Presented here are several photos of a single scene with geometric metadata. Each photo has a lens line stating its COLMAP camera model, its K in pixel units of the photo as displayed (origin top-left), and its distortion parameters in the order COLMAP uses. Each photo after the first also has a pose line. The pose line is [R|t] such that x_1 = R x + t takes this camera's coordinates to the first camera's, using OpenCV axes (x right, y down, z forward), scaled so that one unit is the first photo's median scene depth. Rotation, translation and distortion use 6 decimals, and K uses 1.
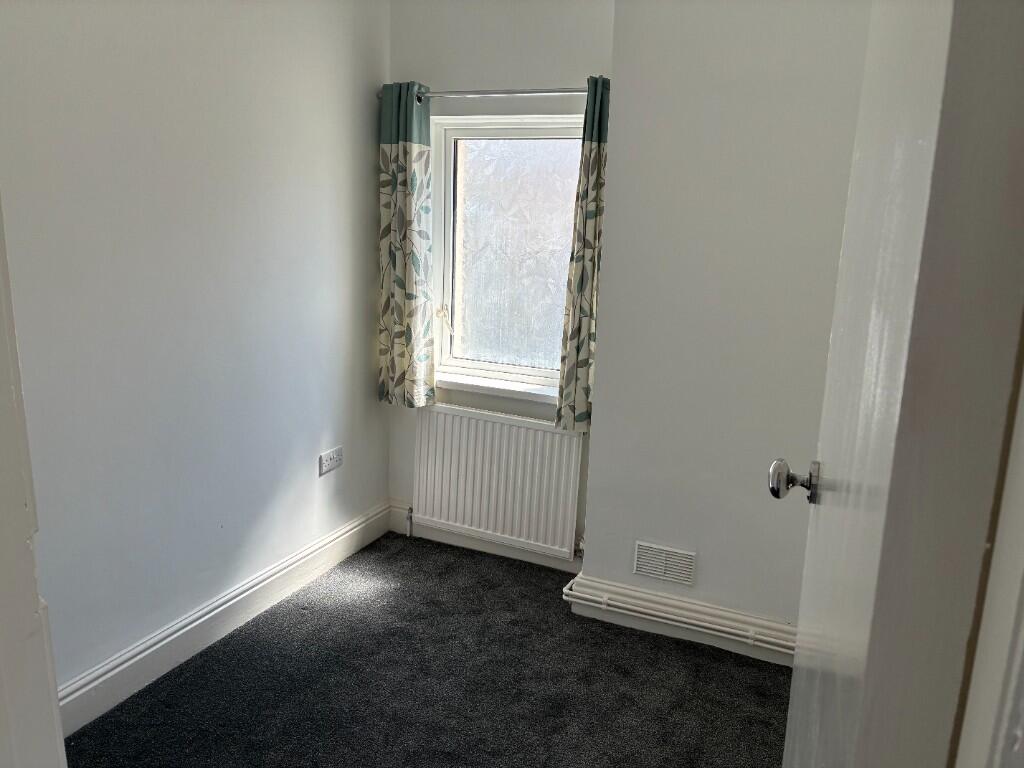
lens RADIAL K [[780.0, 0, 512.0], [0, 780.0, 384.0], [0, 0, 1]] dist [0.015341, -0.003123]
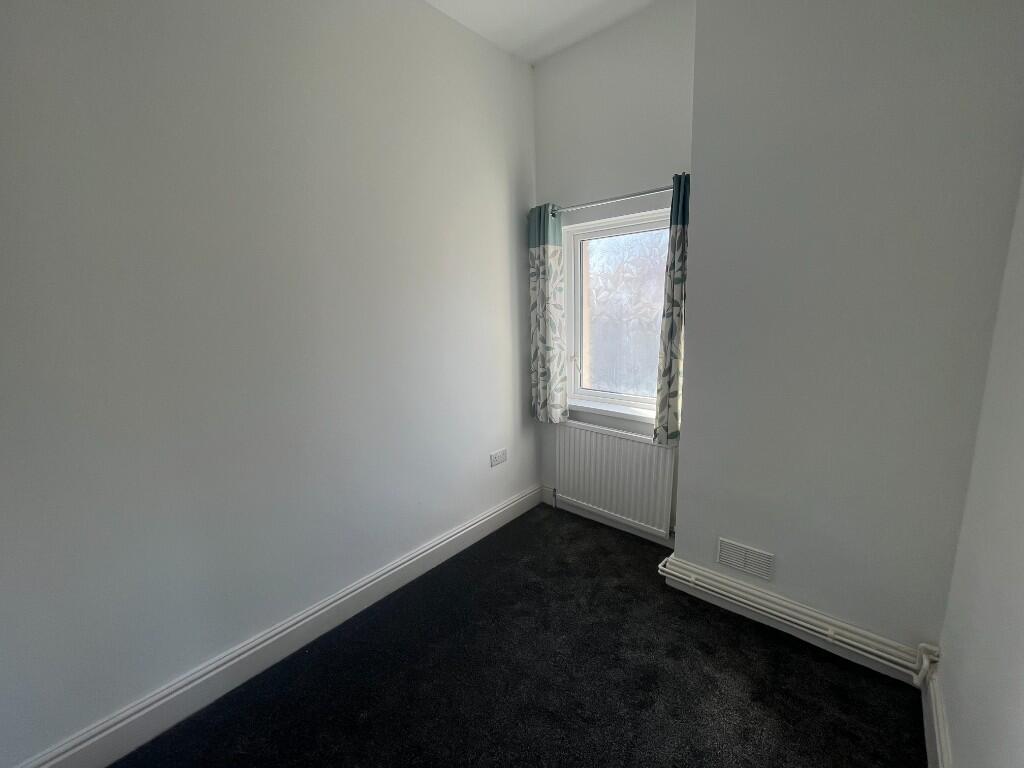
lens RADIAL K [[413.1, 0, 512.6], [0, 413.1, 385.9], [0, 0, 1]] dist [-0.003605, -0.000140]
pose [[0.950030, -0.009050, -0.312027, 0.048345], [0.002288, 0.999755, -0.022032, -0.024544], [0.312149, 0.020217, 0.949818, 0.239614]]
